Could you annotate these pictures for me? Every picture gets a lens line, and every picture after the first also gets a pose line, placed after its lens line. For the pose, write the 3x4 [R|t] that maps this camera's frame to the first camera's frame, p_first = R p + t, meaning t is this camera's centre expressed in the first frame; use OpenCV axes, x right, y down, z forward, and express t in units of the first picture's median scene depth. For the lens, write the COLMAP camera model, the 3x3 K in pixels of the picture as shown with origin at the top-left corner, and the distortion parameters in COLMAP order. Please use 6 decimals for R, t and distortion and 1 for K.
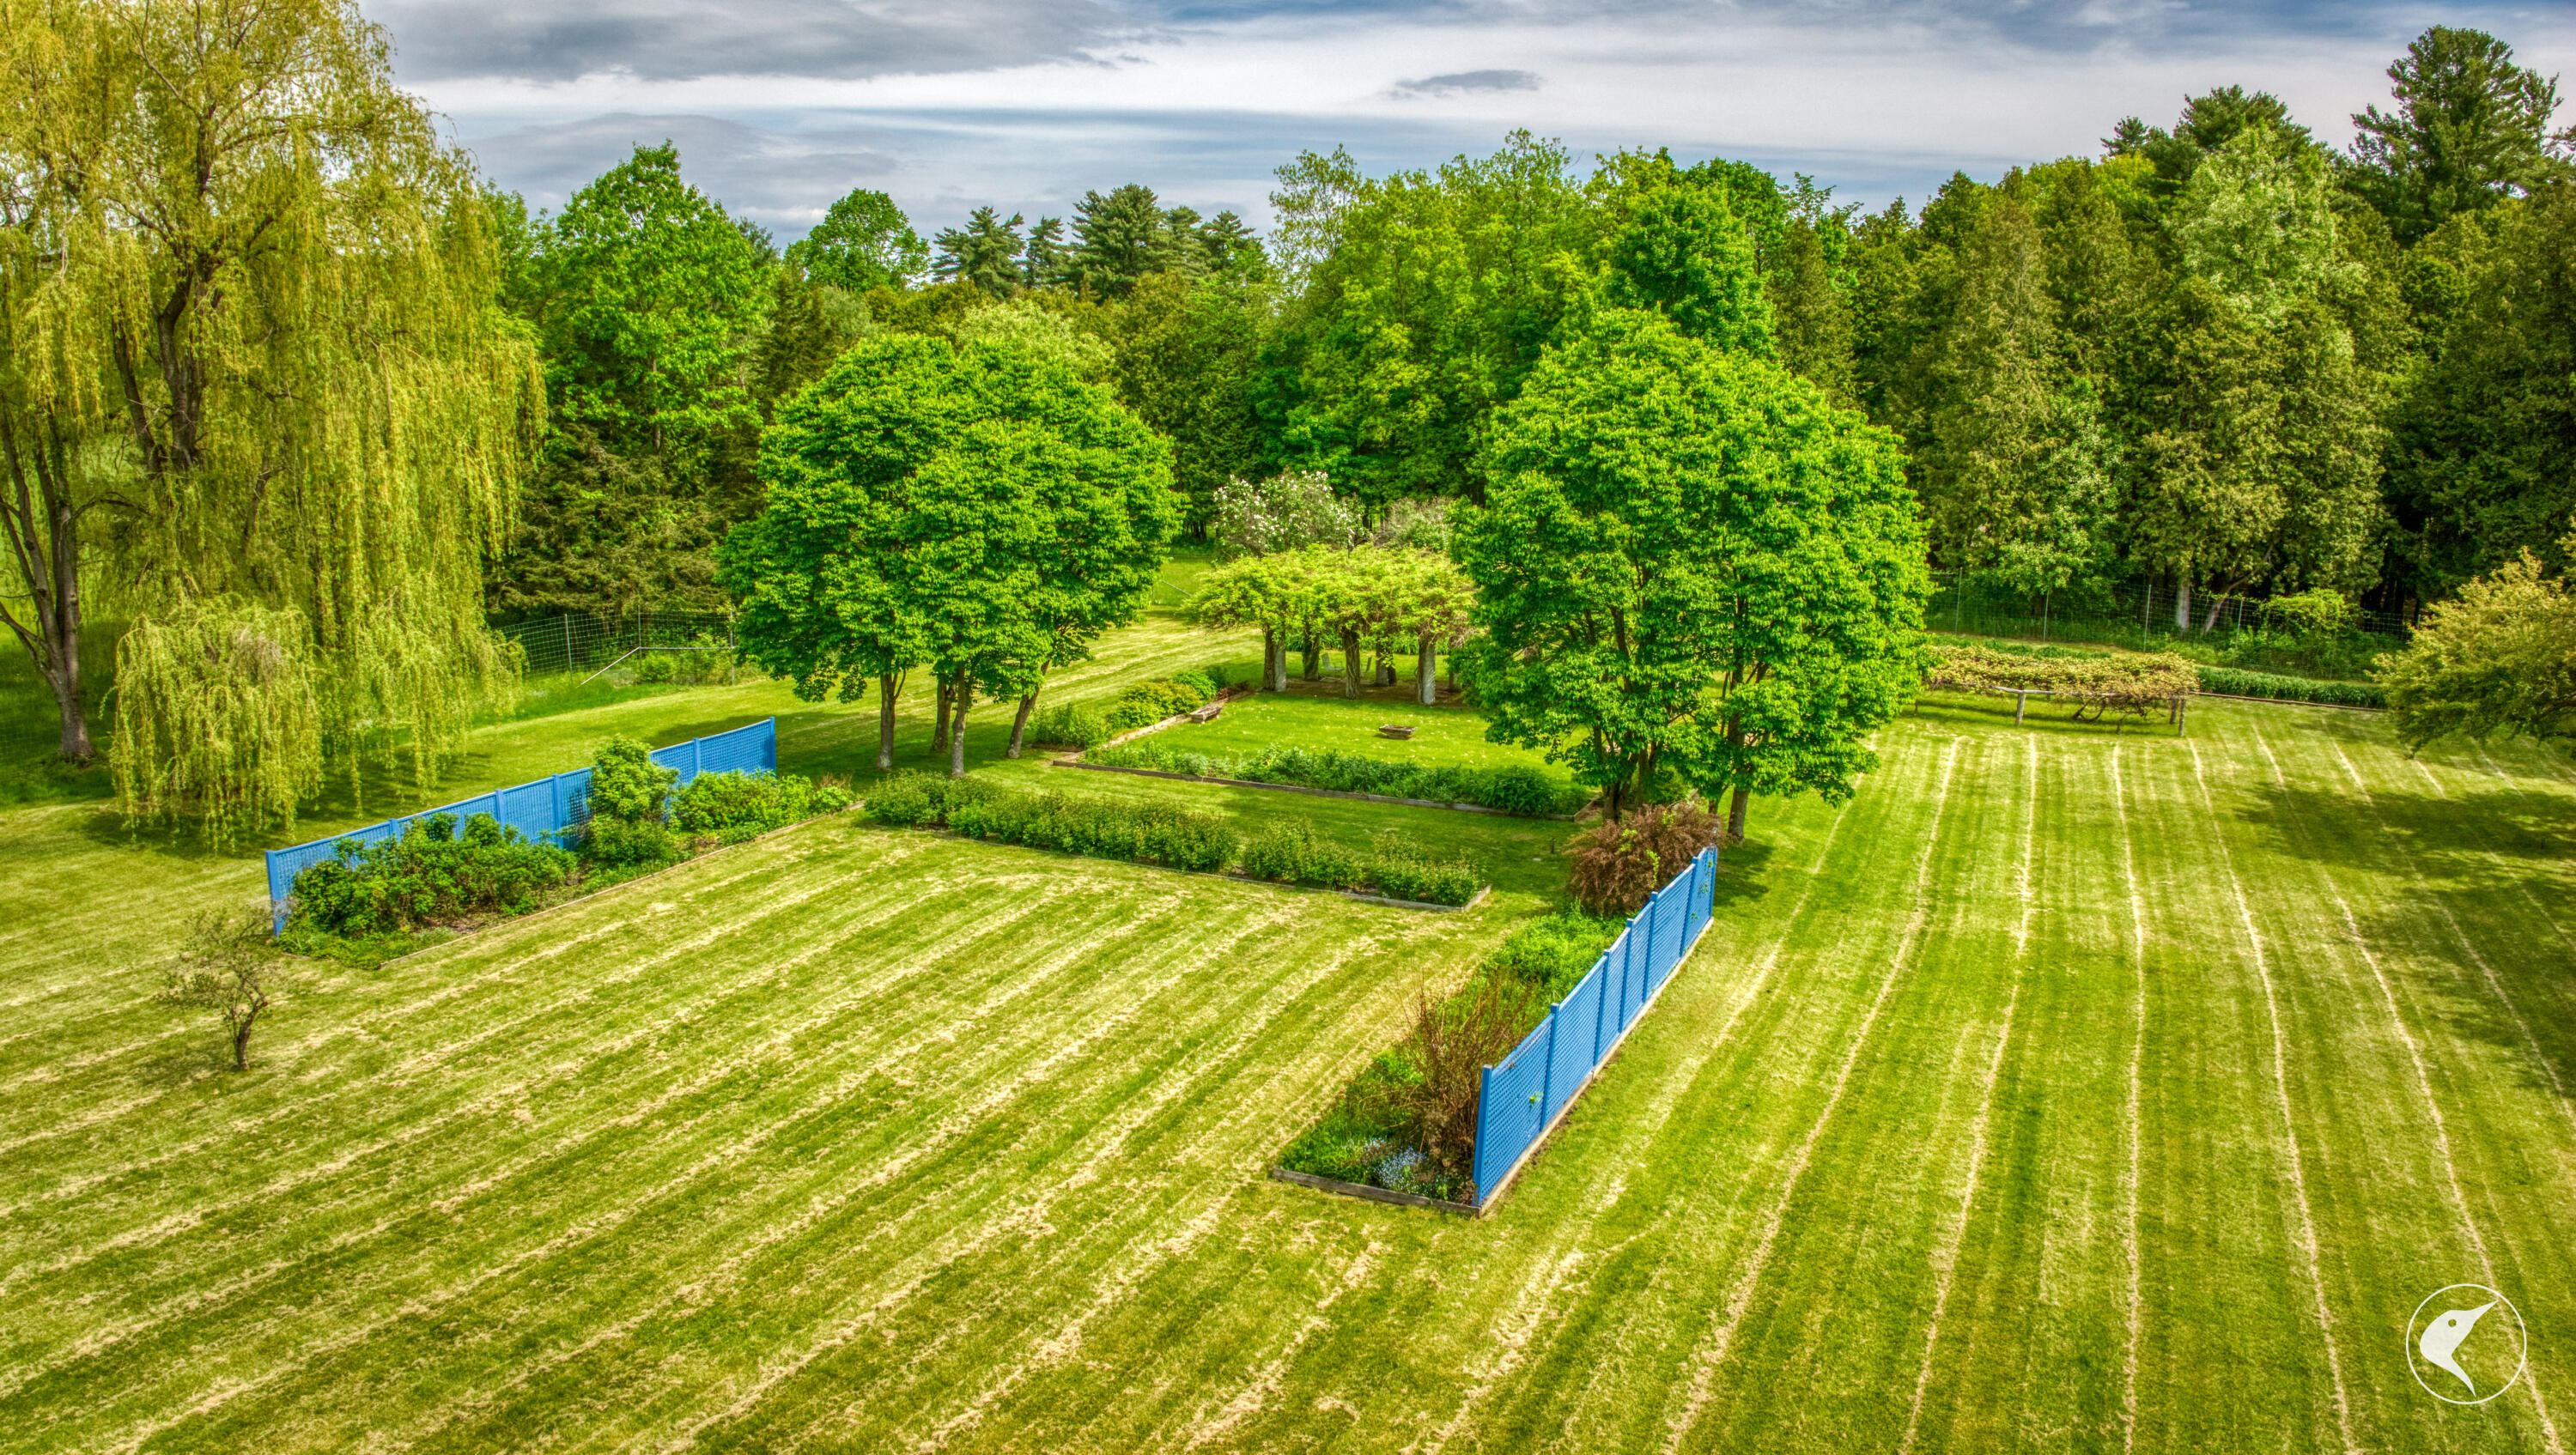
lens RADIAL K [[1819.0, 0, 1288.0], [0, 1819.0, 727.5], [0, 0, 1]] dist [-0.108028, -0.008378]
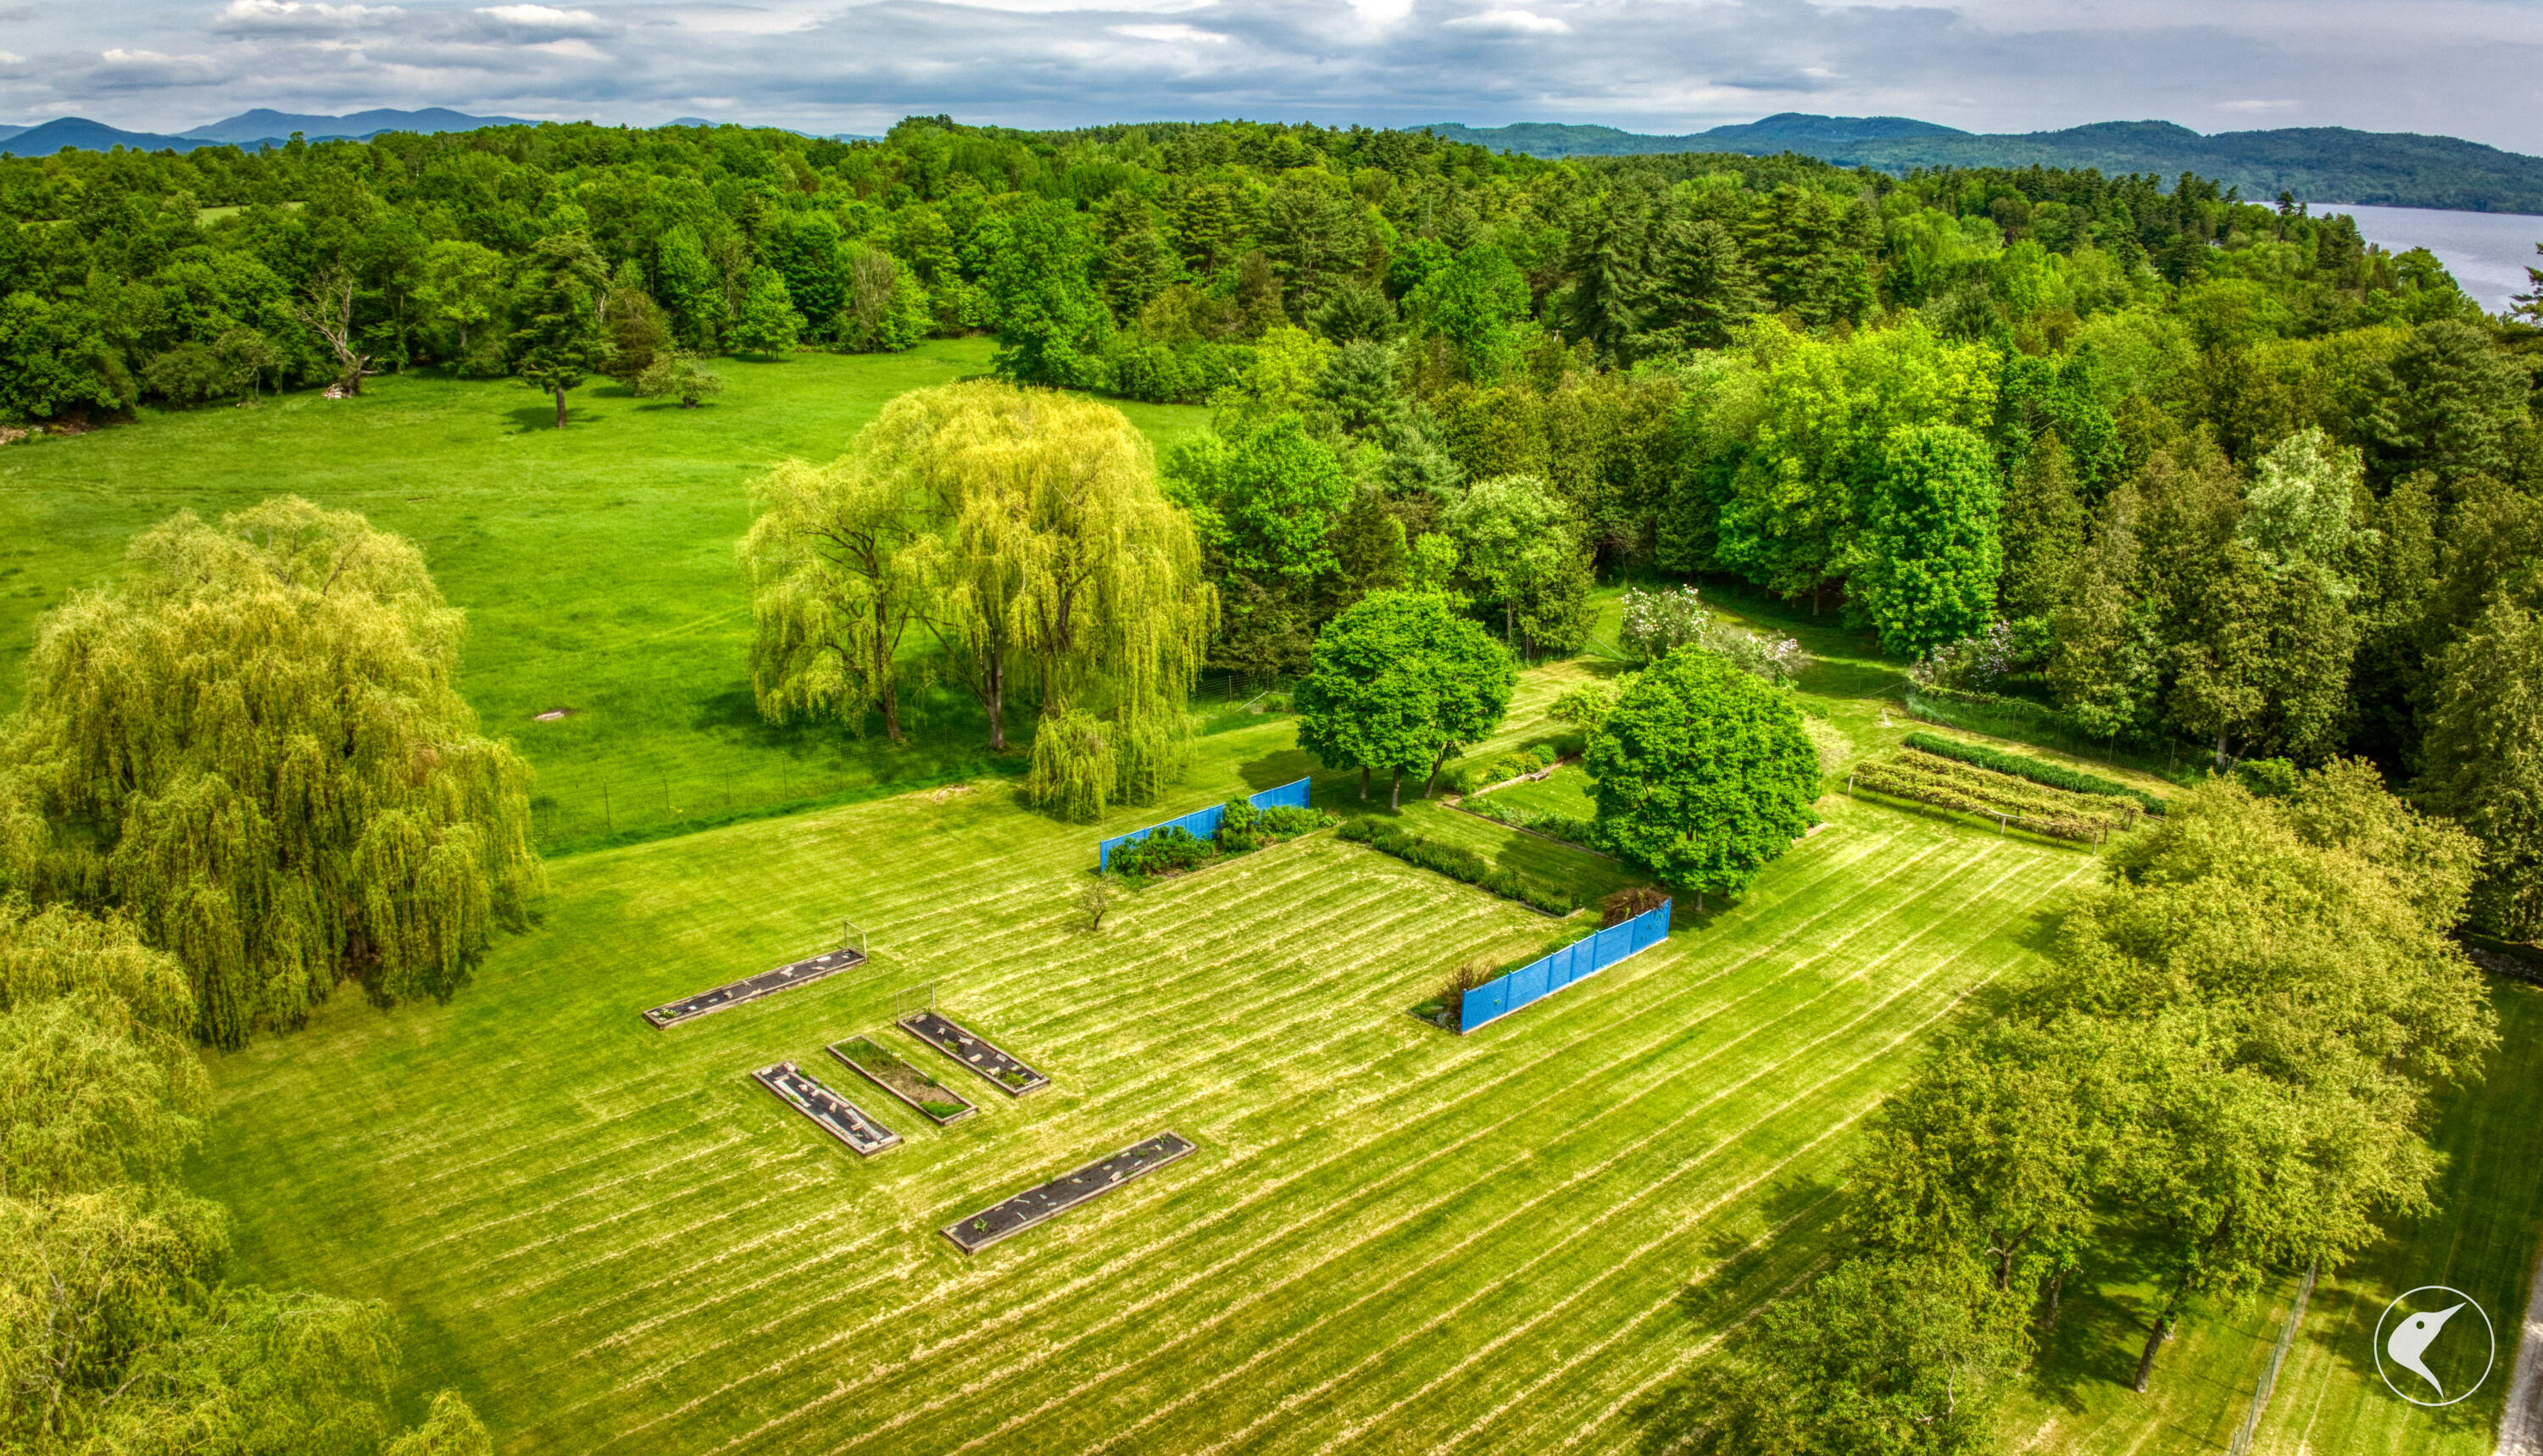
lens RADIAL K [[1802.3, 0, 1271.5], [0, 1802.3, 728.0], [0, 0, 1]] dist [-0.099018, -0.000699]
pose [[0.925855, 0.102974, -0.363578, 0.481898], [-0.065793, 0.991386, 0.113244, -0.324452], [0.372107, -0.080927, 0.924655, -1.079433]]
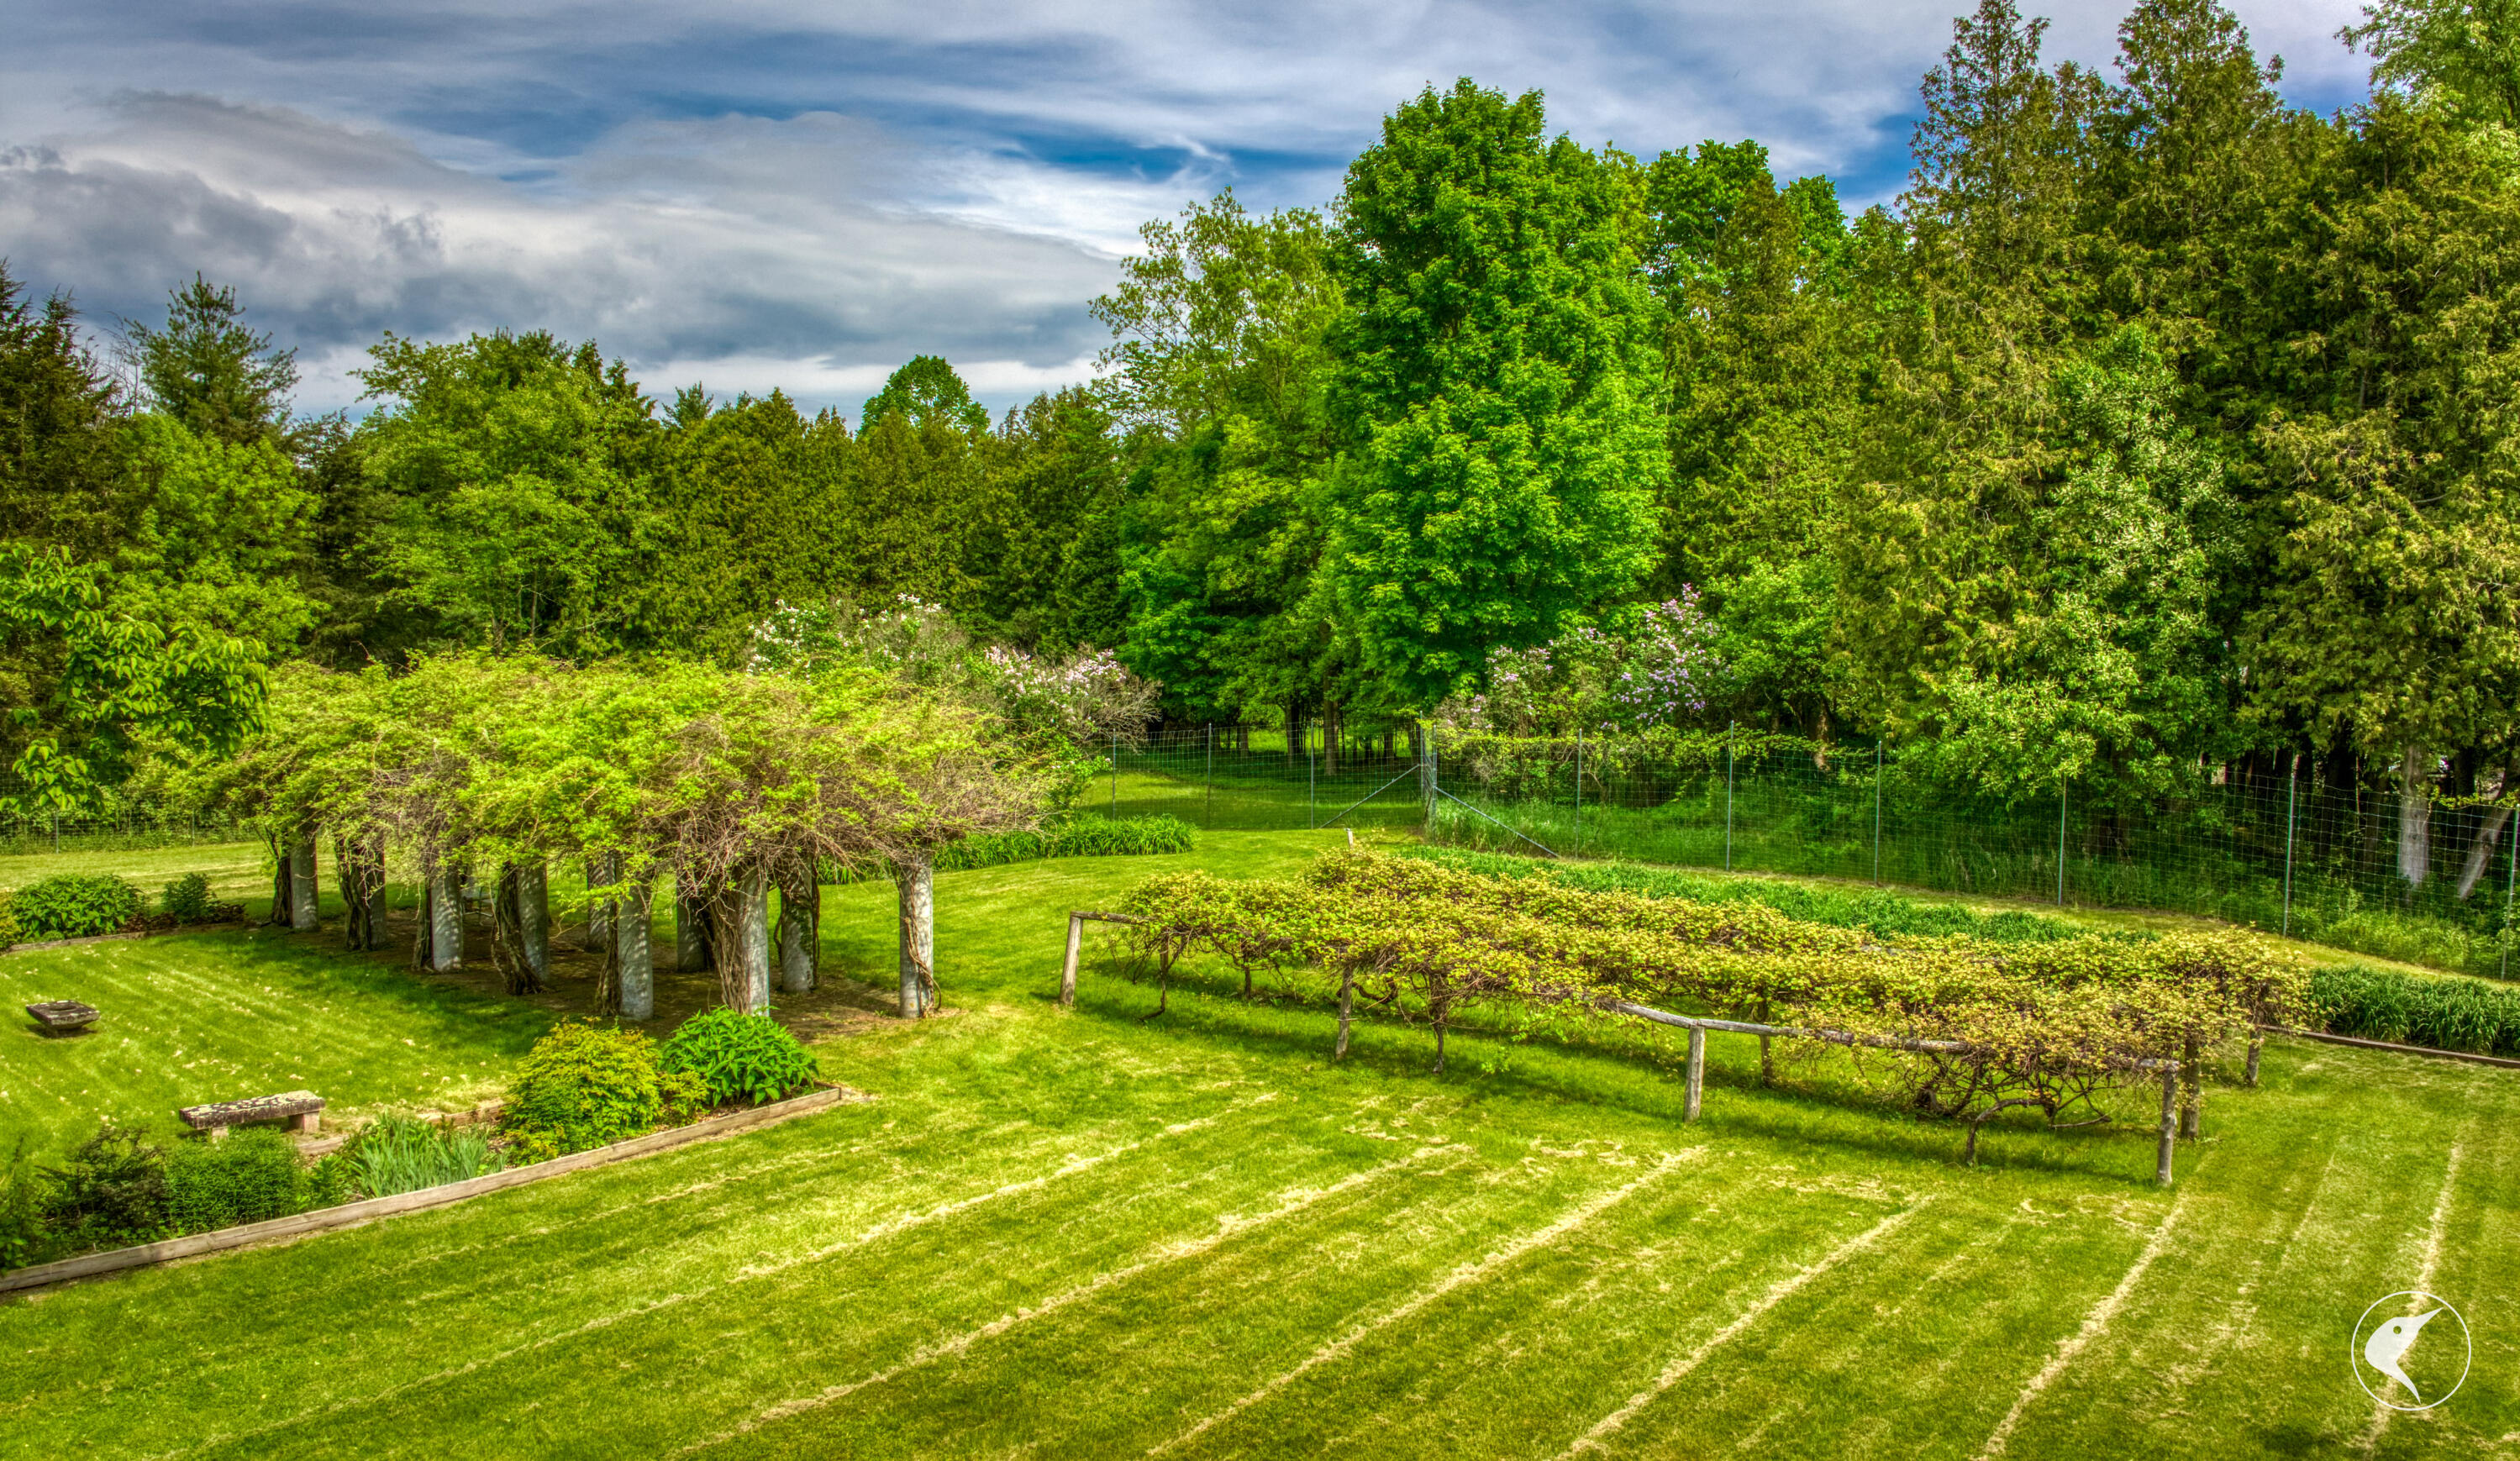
lens RADIAL K [[1837.0, 0, 1260.0], [0, 1837.0, 730.5], [0, 0, 1]] dist [-0.109279, 0.002301]
pose [[0.968298, 0.018327, -0.249126, 0.541659], [-0.053728, 0.989243, -0.136057, -0.030900], [0.243952, 0.145129, 0.958866, 0.814294]]
